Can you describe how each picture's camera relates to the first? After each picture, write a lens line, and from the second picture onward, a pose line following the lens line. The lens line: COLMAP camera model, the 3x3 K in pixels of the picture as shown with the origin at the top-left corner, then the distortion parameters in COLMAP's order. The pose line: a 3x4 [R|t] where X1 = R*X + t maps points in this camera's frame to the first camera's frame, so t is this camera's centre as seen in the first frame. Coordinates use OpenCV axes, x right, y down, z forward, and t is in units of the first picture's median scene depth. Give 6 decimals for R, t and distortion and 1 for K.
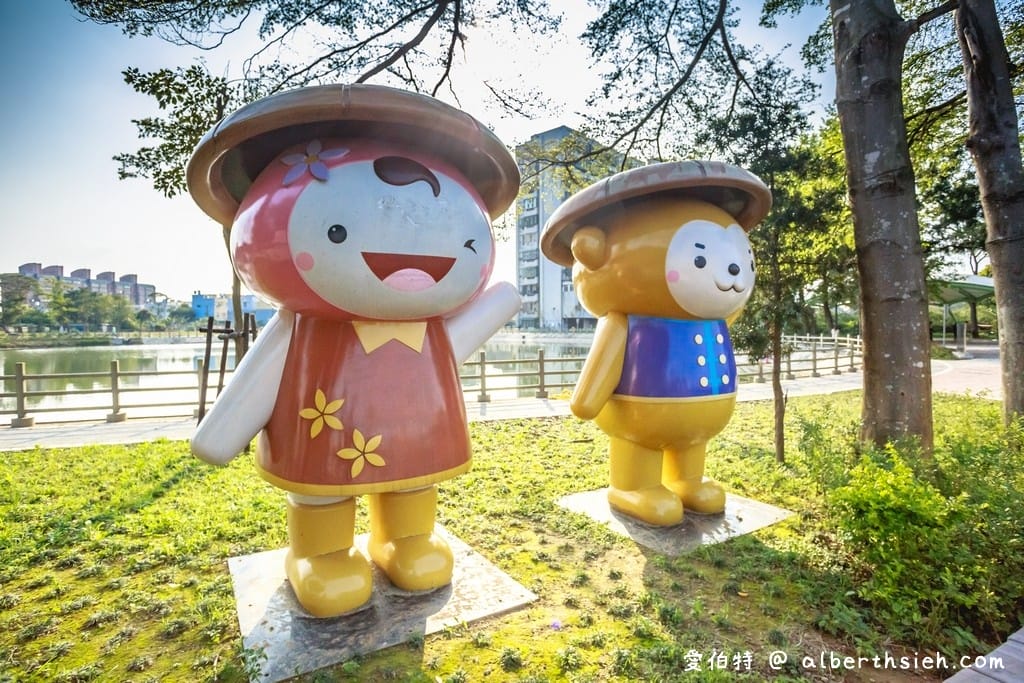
lens RADIAL K [[539.4, 0, 536.6], [0, 539.4, 331.5], [0, 0, 1]] dist [-0.053824, 0.000229]
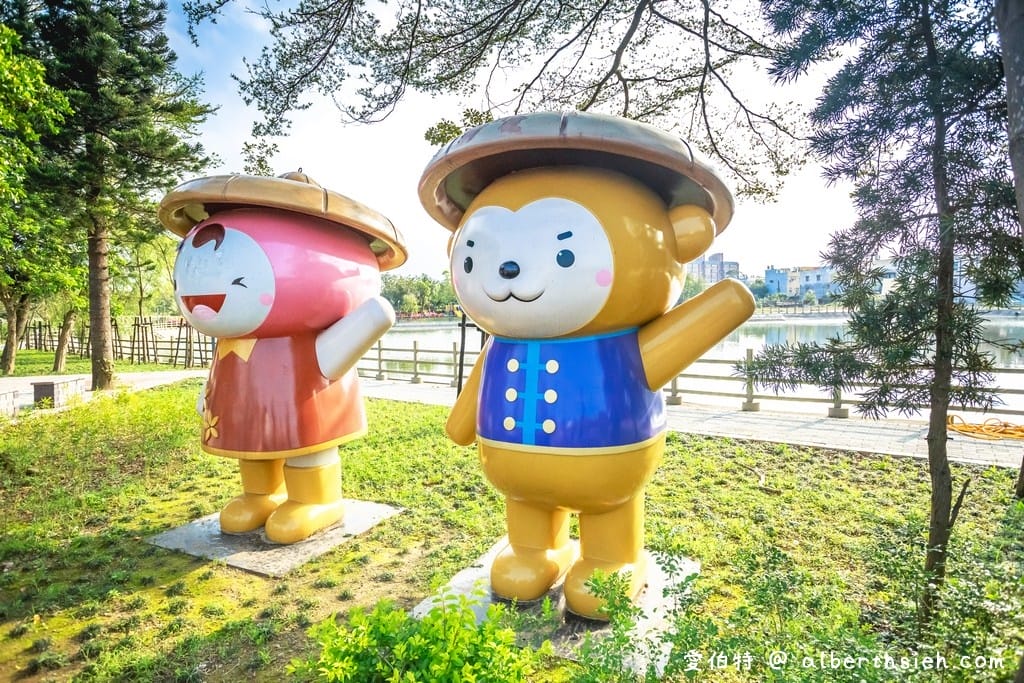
lens RADIAL K [[582.0, 0, 512.0], [0, 582.0, 341.5], [0, 0, 1]] dist [-0.037118, 0.000016]
pose [[0.518807, 0.044851, -0.853714, 0.965443], [0.009156, 0.998274, 0.058011, -0.063694], [0.854842, -0.037913, 0.517501, 0.577831]]
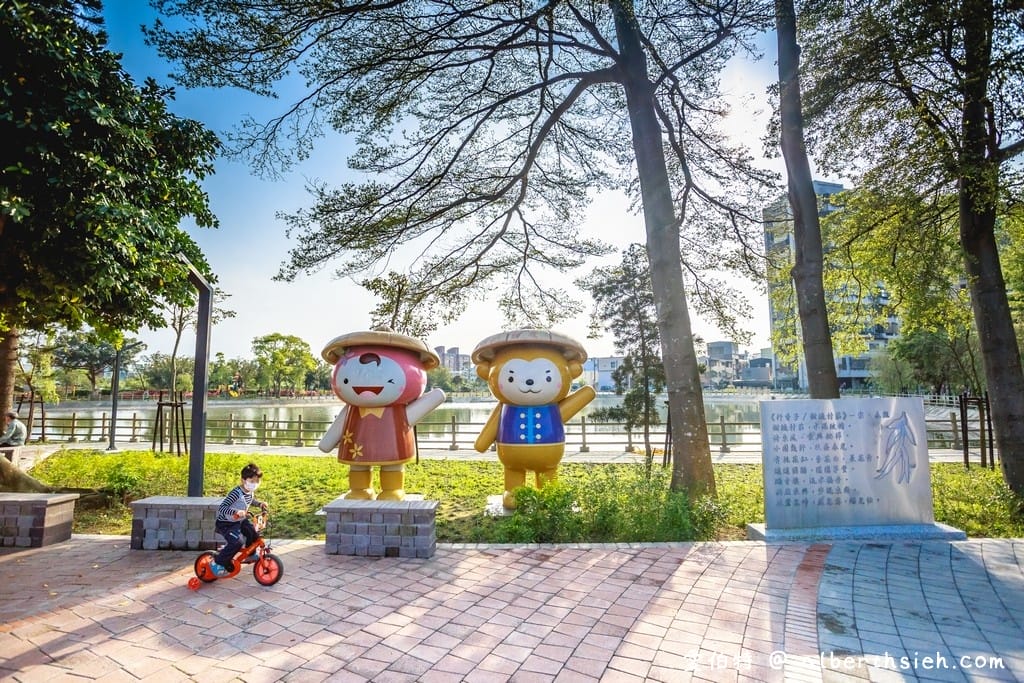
lens RADIAL K [[503.9, 0, 518.4], [0, 503.9, 340.3], [0, 0, 1]] dist [-0.051859, 0.000876]
pose [[0.851272, -0.049450, -0.522389, 1.275134], [-0.003166, 0.995047, -0.099352, -0.078965], [0.524715, 0.086230, 0.846899, -0.631845]]
